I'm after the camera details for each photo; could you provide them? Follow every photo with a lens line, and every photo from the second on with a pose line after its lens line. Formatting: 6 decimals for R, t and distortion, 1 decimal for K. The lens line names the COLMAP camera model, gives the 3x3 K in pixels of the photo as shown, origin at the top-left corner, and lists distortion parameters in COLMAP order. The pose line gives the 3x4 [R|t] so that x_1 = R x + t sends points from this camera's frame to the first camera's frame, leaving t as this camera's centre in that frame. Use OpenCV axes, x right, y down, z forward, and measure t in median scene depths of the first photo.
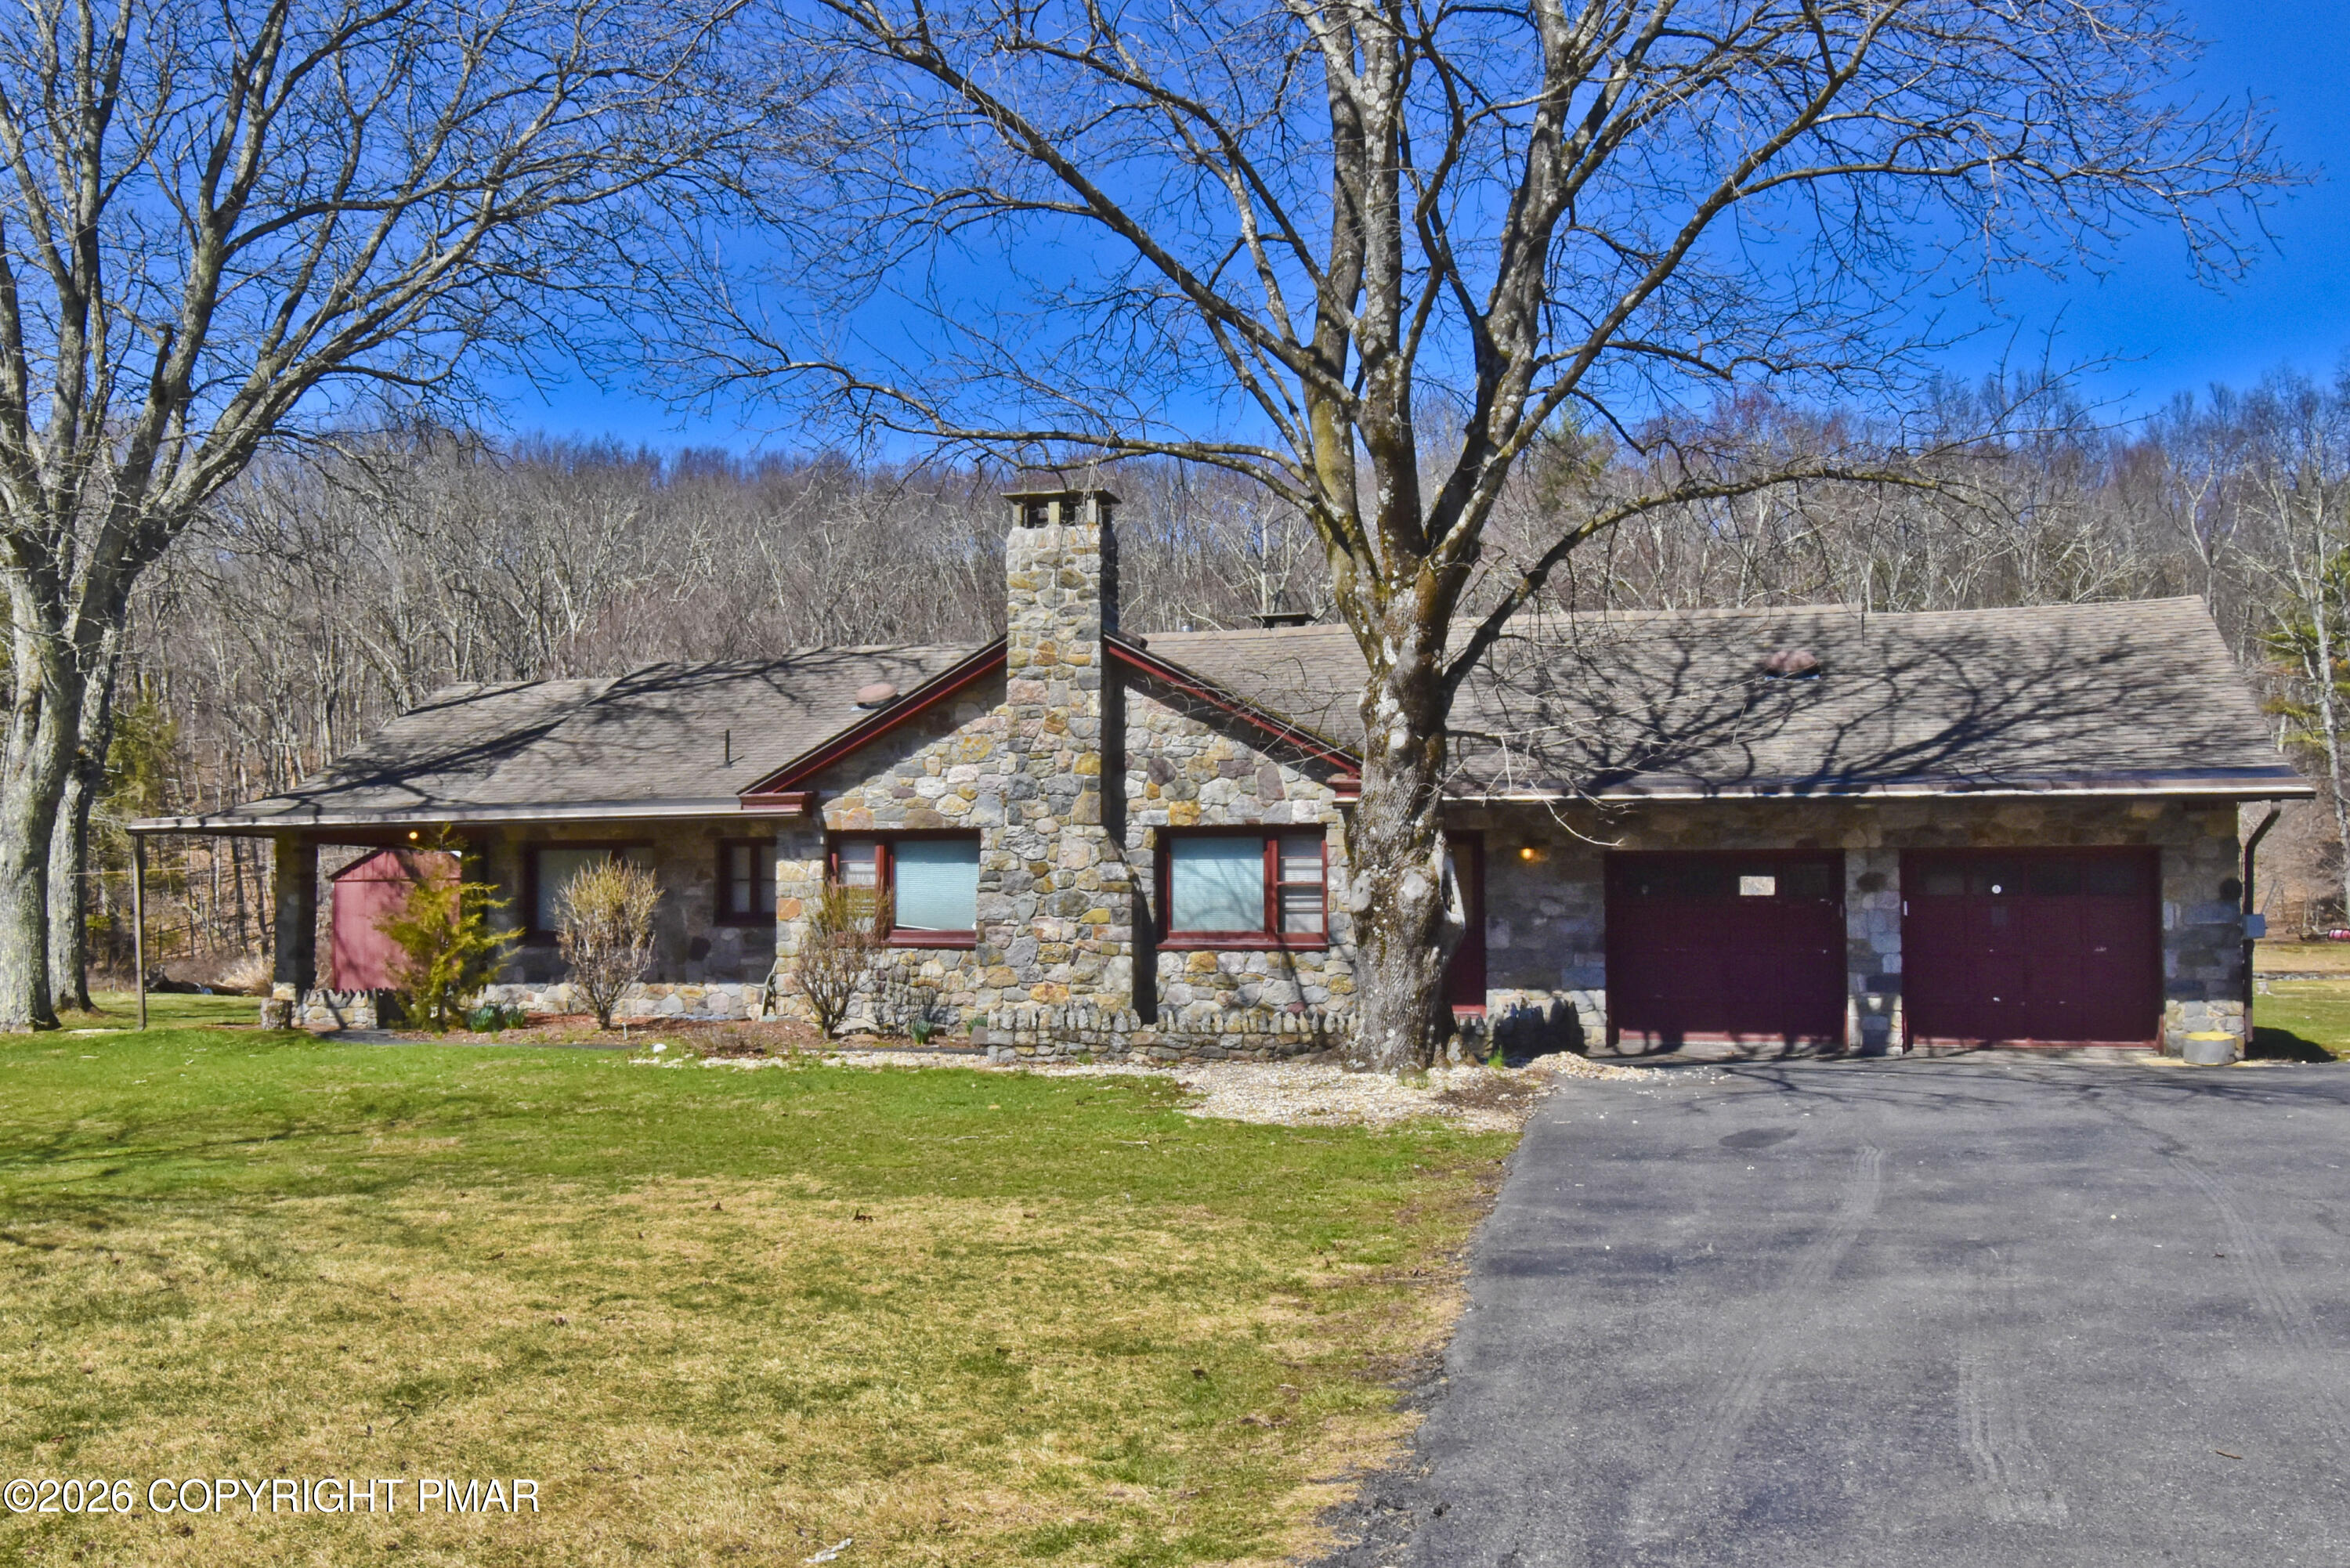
lens RADIAL K [[1935.8, 0, 1168.4], [0, 1935.8, 817.9], [0, 0, 1]] dist [-0.000339, -0.001752]
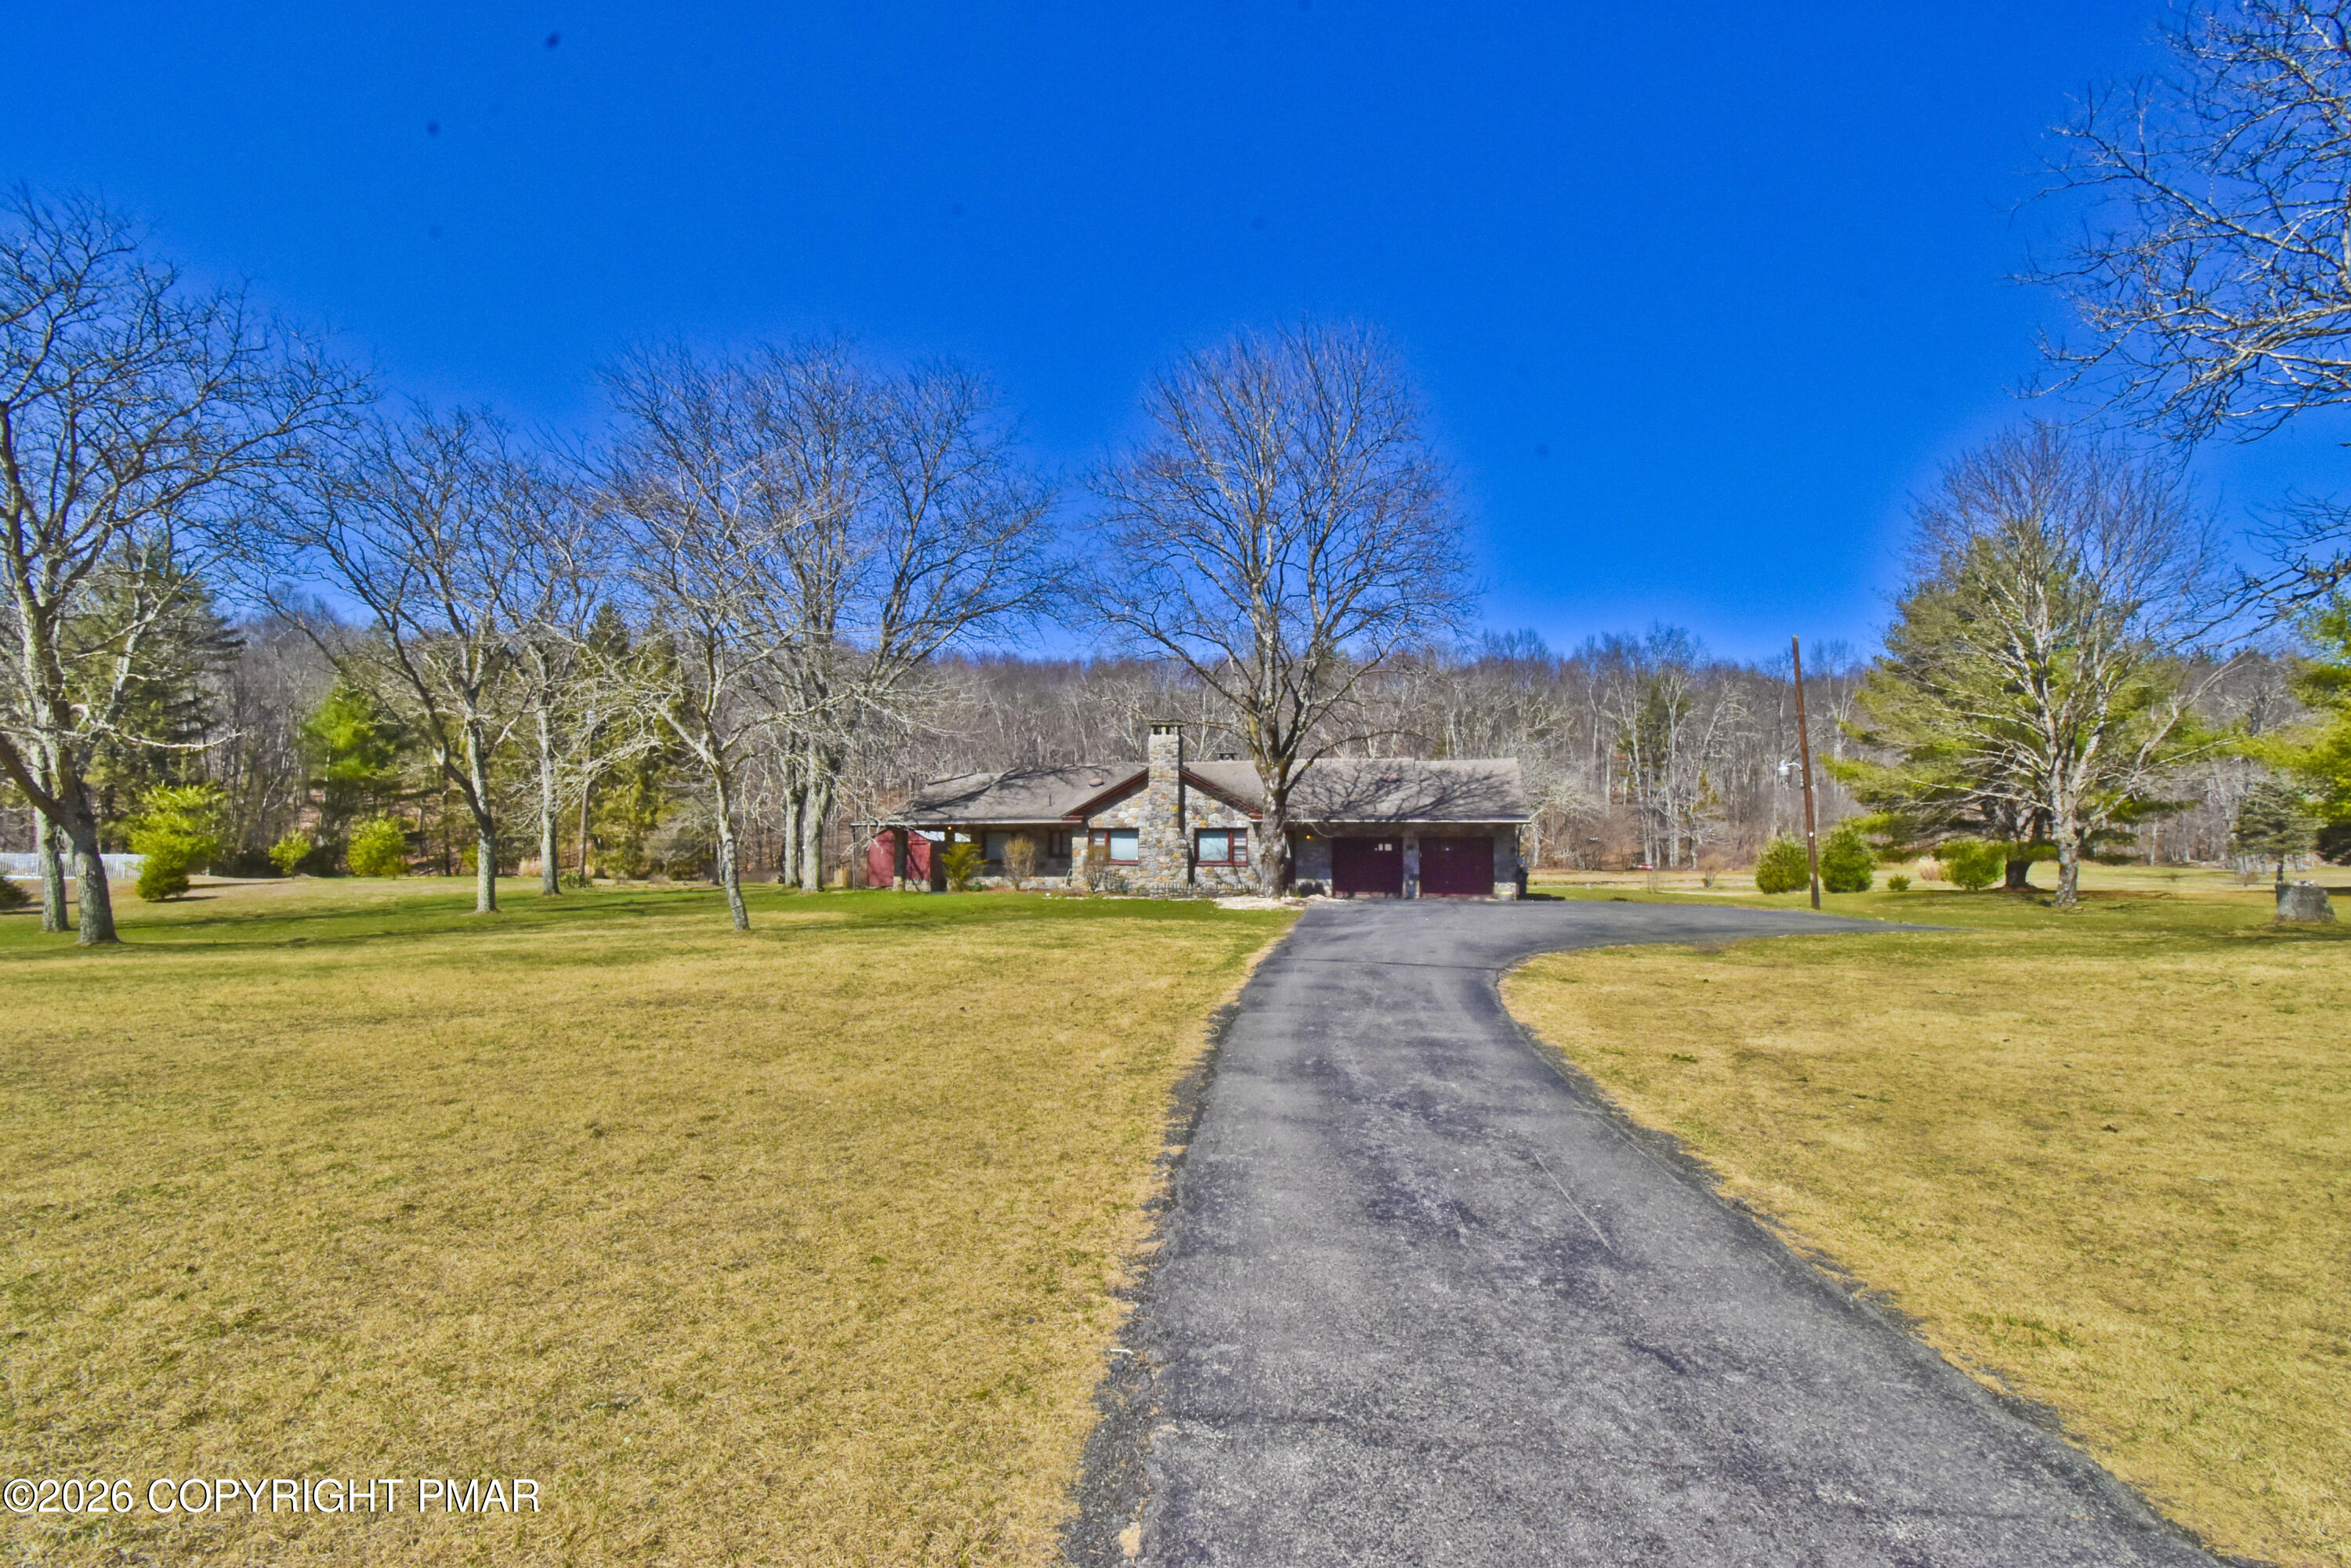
lens RADIAL K [[1055.8, 0, 1168.1], [0, 1055.8, 793.6], [0, 0, 1]] dist [0.002321, -0.021936]
pose [[0.998883, 0.008919, 0.046397, -0.133439], [-0.008470, 0.999916, -0.009849, -0.035354], [-0.046481, 0.009445, 0.998875, -0.763817]]
